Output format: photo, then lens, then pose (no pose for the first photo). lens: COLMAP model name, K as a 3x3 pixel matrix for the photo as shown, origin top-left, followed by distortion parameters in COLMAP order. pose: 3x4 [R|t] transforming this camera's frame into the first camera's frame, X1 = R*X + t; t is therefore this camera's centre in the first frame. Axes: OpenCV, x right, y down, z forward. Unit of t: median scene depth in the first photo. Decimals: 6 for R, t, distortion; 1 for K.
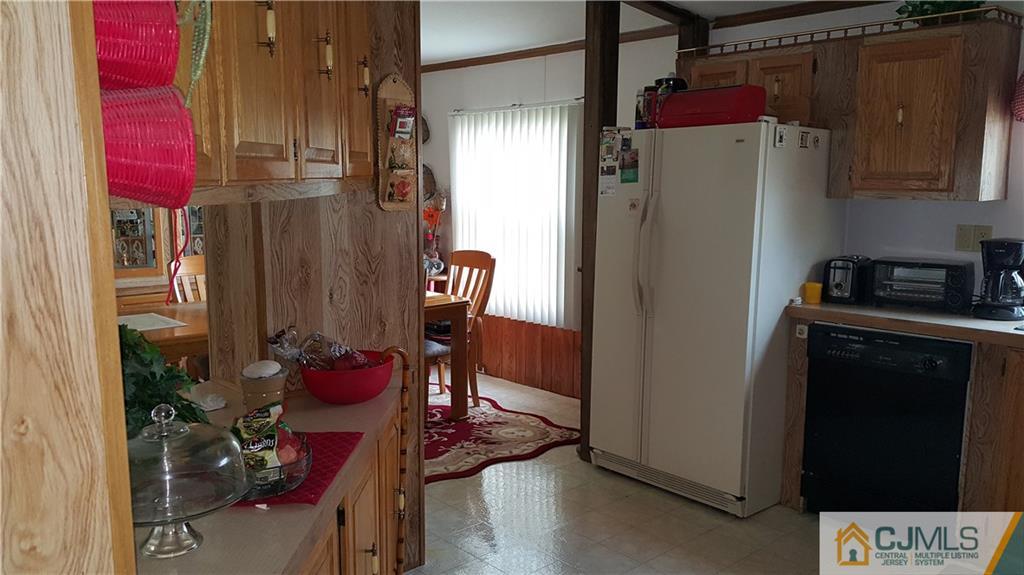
lens RADIAL K [[796.2, 0, 512.0], [0, 796.2, 287.5], [0, 0, 1]] dist [0.241906, -0.343534]
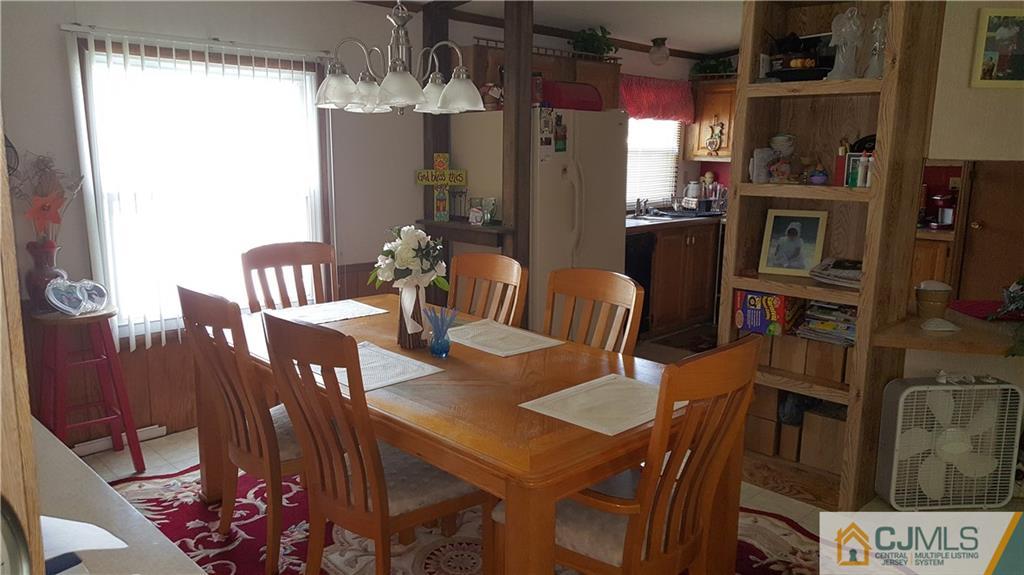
lens RADIAL K [[741.0, 0, 512.0], [0, 741.0, 287.5], [0, 0, 1]] dist [0.213372, -0.257583]
pose [[-0.031929, -0.190709, 0.981127, -1.275743], [0.117011, 0.974164, 0.193163, -0.195993], [-0.992617, 0.120971, -0.008789, 1.380343]]
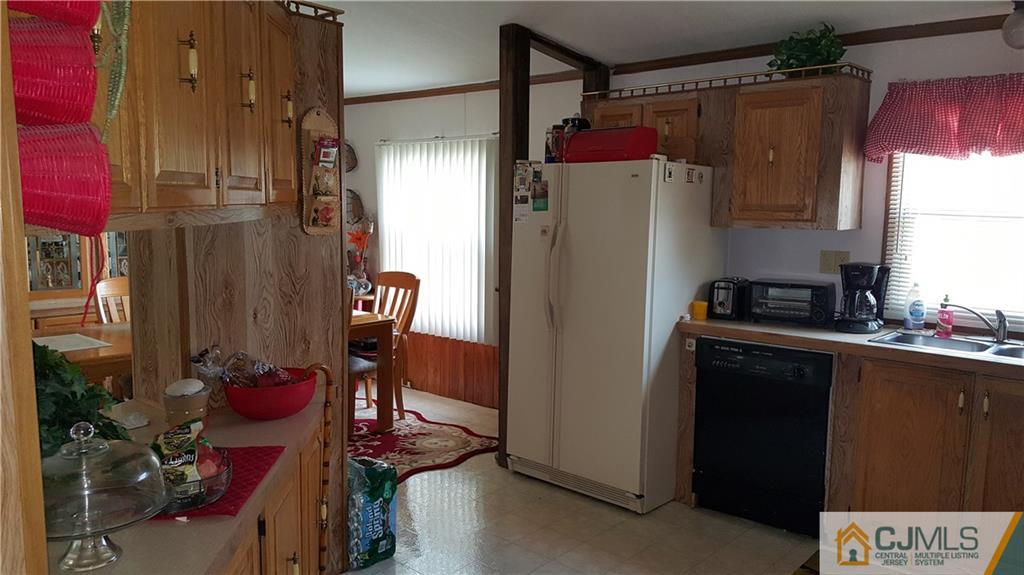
lens RADIAL K [[741.0, 0, 512.0], [0, 741.0, 287.5], [0, 0, 1]] dist [0.213372, -0.257583]
pose [[0.994918, -0.001956, 0.100672, 0.005671], [0.004463, 0.999685, -0.024684, -0.000364], [-0.100592, 0.025008, 0.994613, -0.008208]]
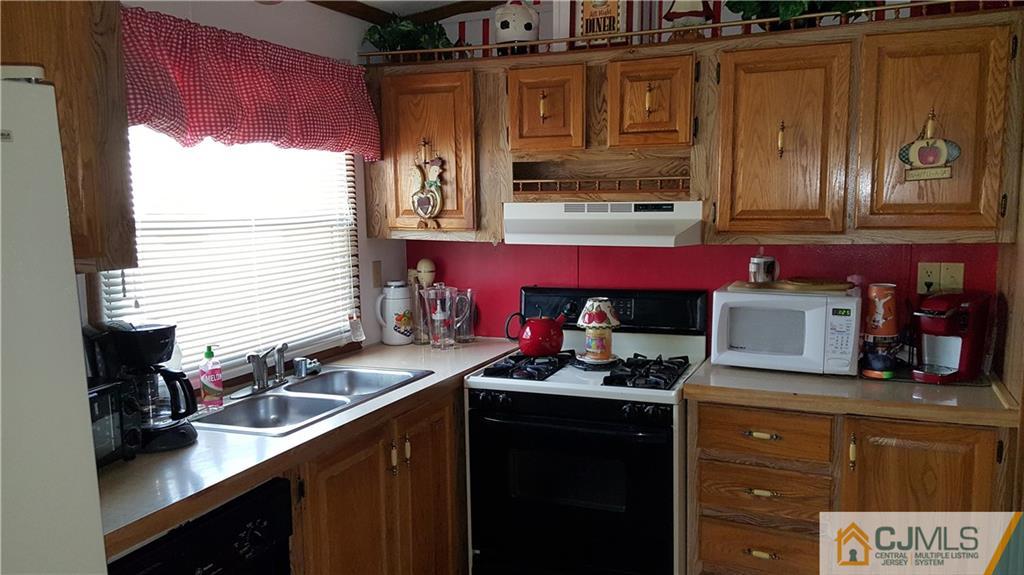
lens RADIAL K [[796.2, 0, 512.0], [0, 796.2, 287.5], [0, 0, 1]] dist [0.241906, -0.343534]
pose [[-0.397981, -0.098625, 0.912077, -0.100504], [0.137351, 0.976593, 0.165534, -0.161689], [-0.907053, 0.191154, -0.375119, 1.053171]]
